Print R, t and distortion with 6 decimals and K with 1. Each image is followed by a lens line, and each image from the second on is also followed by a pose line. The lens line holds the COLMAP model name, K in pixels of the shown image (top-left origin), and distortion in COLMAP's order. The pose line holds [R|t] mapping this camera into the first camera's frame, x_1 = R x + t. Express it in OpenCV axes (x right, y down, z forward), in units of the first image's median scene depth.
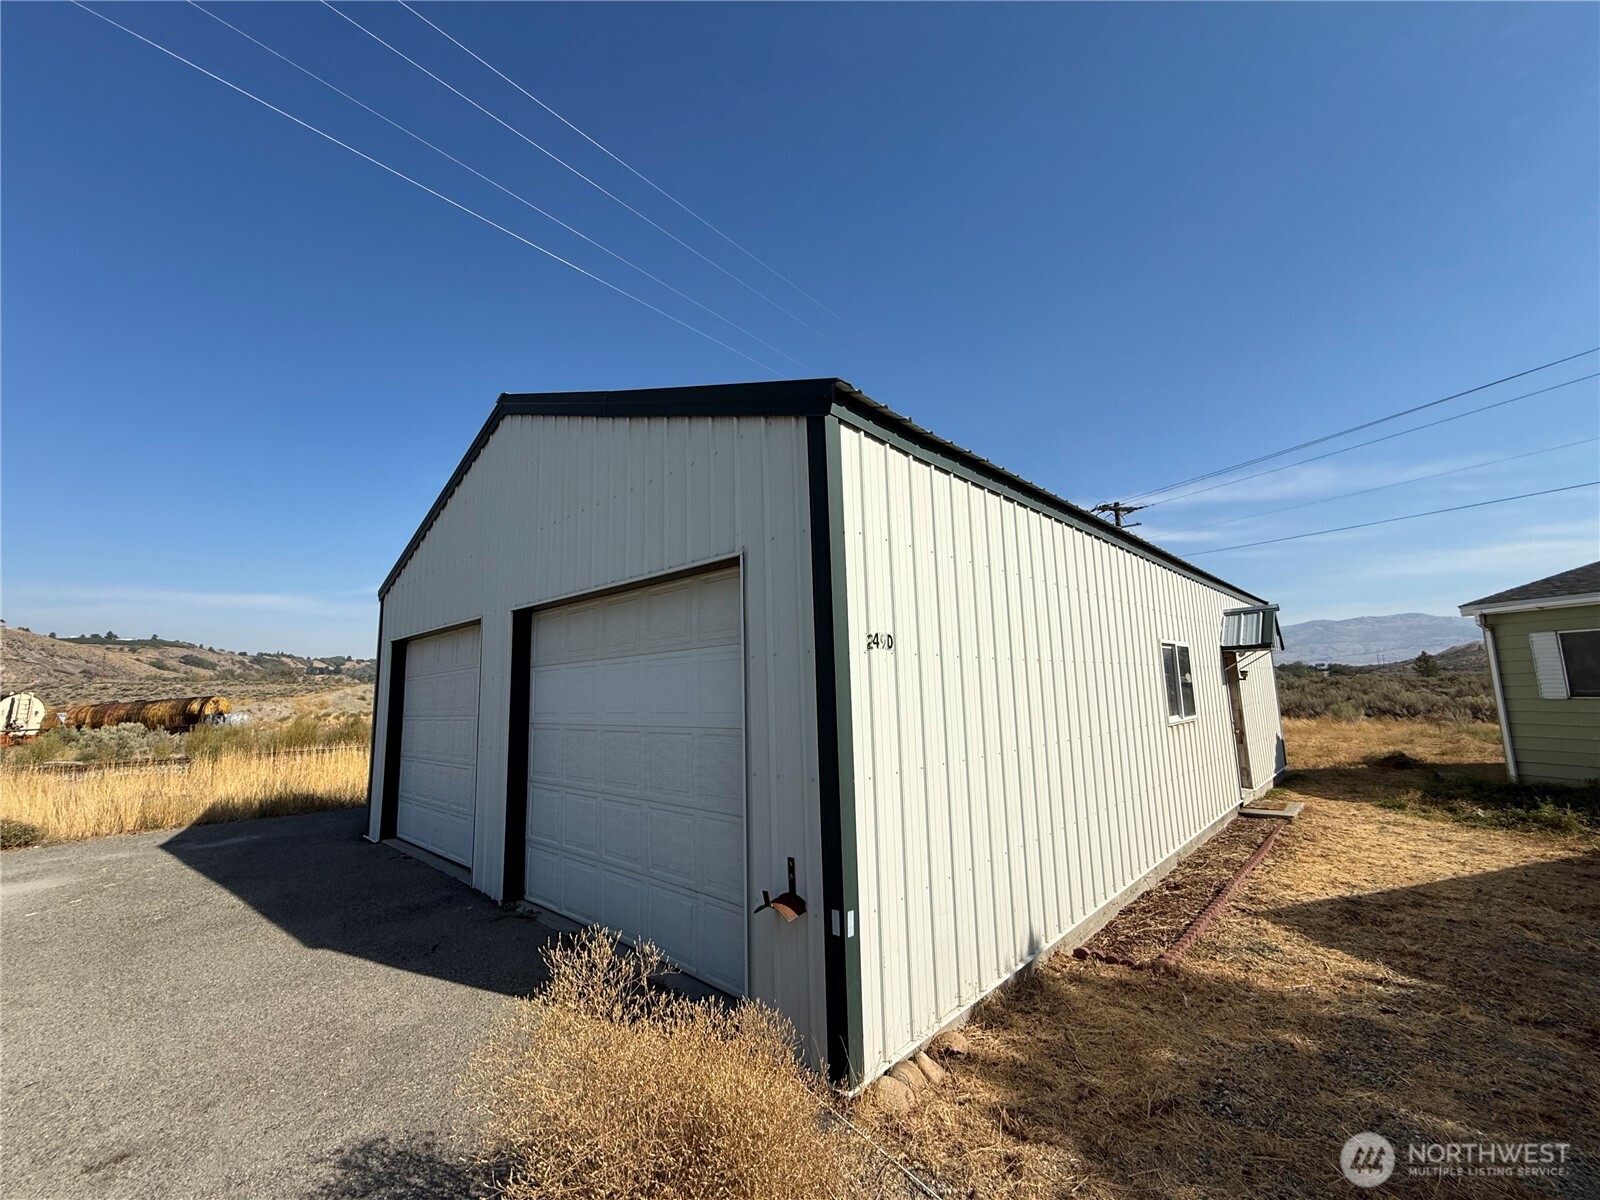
lens RADIAL K [[634.2, 0, 800.2], [0, 634.2, 606.3], [0, 0, 1]] dist [-0.004629, 0.002516]
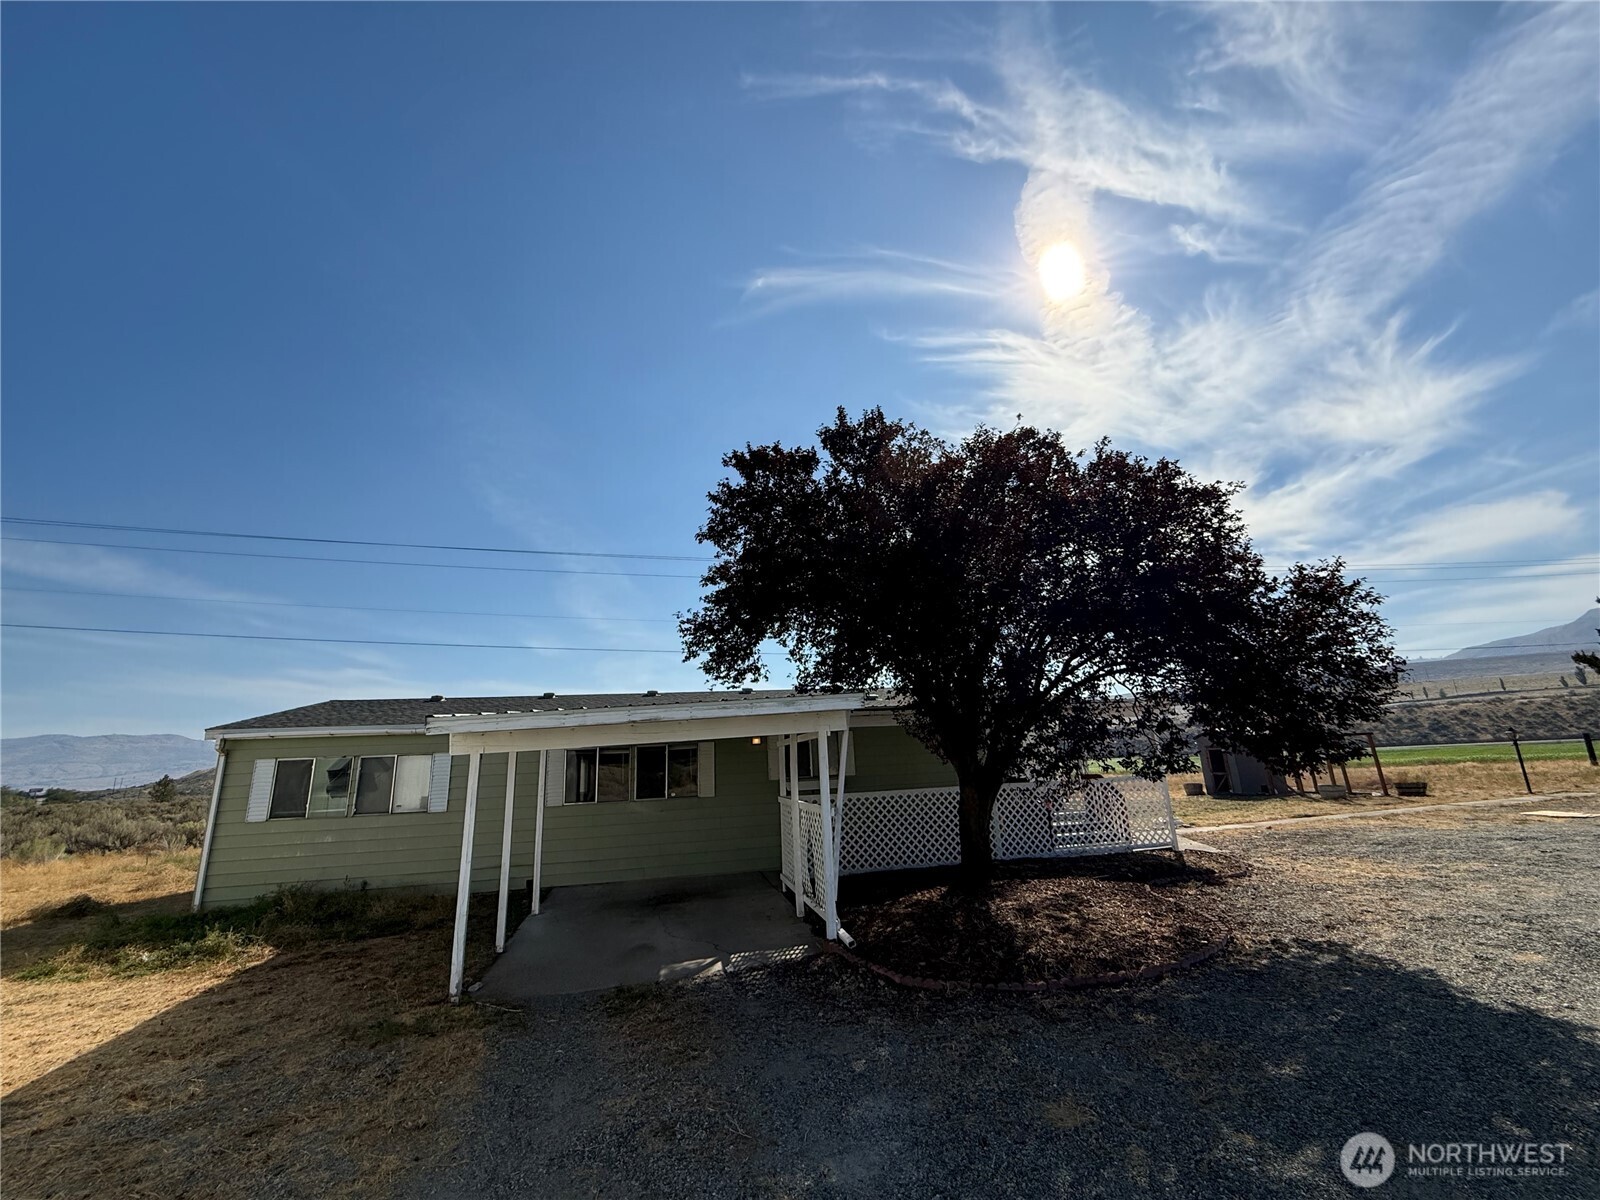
lens RADIAL K [[634.2, 0, 800.2], [0, 634.2, 606.3], [0, 0, 1]] dist [-0.004629, 0.002516]
pose [[0.025502, 0.274375, 0.961285, 0.043531], [-0.088650, 0.958430, -0.271208, 0.001448], [-0.995736, -0.078301, 0.048765, 0.027304]]
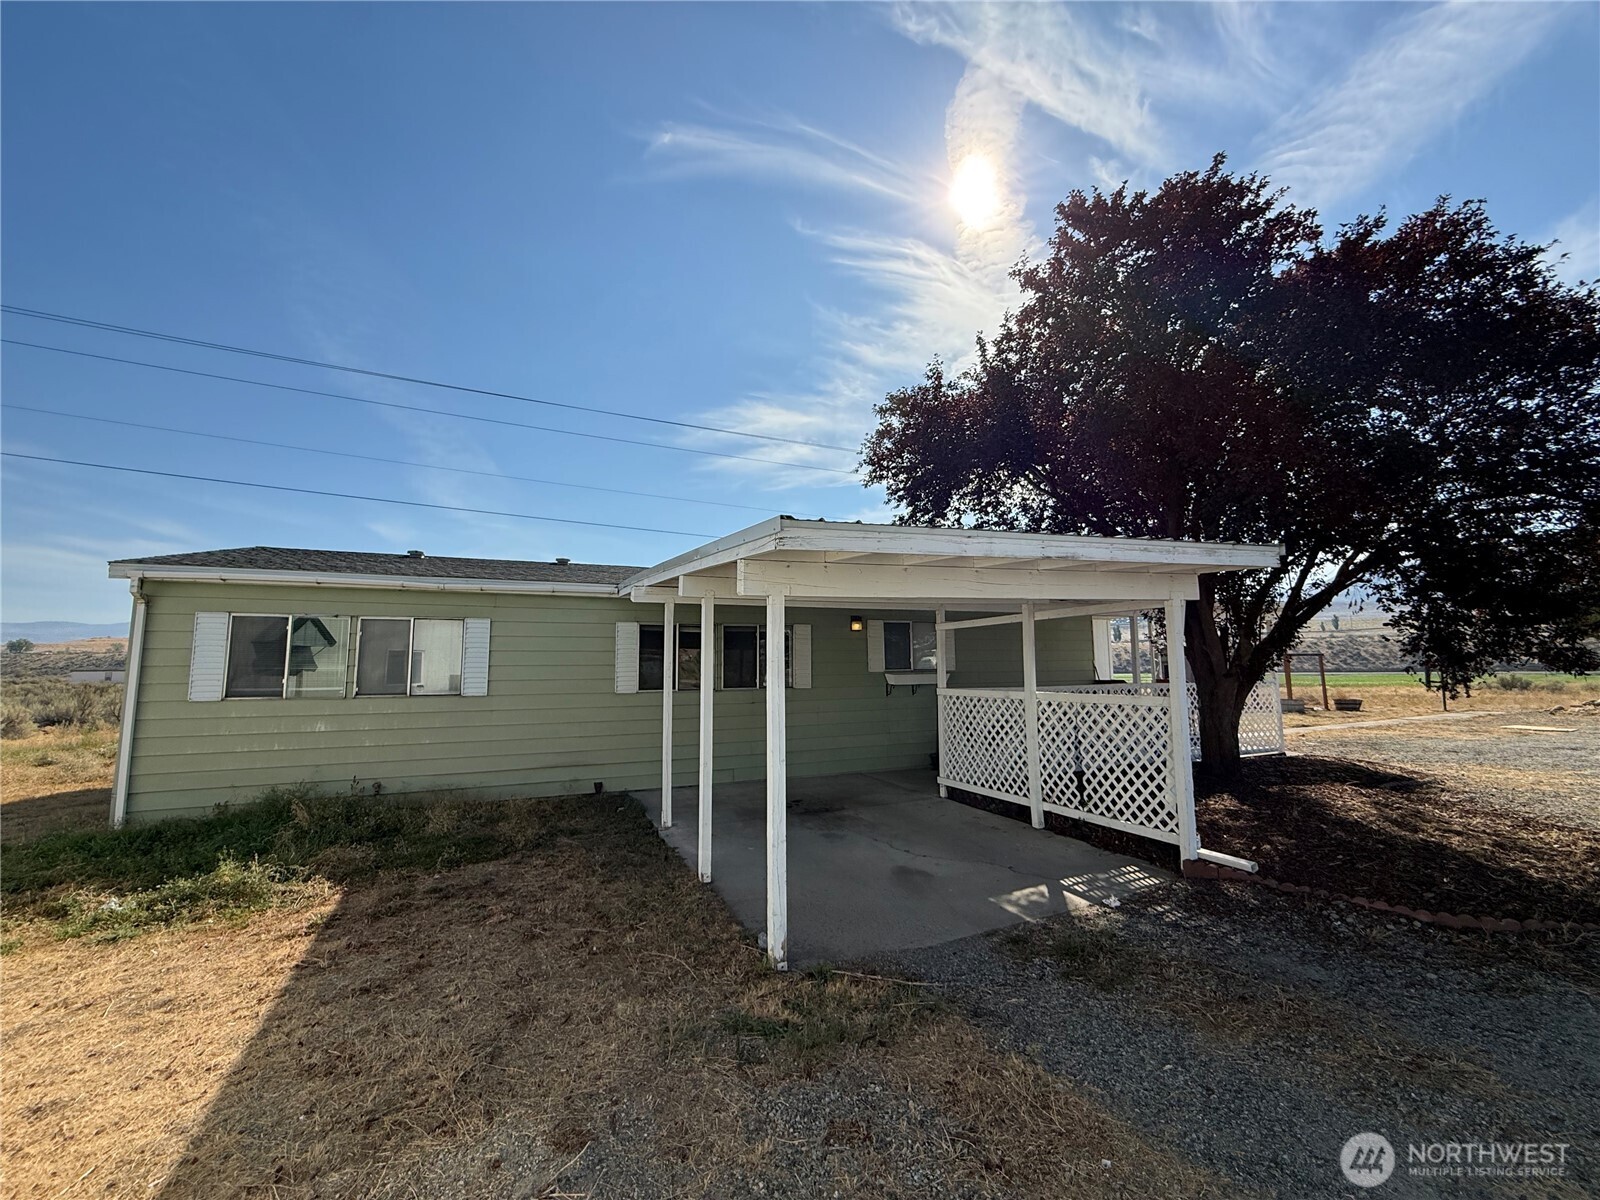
lens RADIAL K [[634.2, 0, 800.2], [0, 634.2, 606.3], [0, 0, 1]] dist [-0.004629, 0.002516]
pose [[-0.172227, 0.132043, 0.976167, 0.236053], [-0.117167, 0.981194, -0.153395, 0.050032], [-0.978064, -0.140793, -0.153517, 0.322420]]
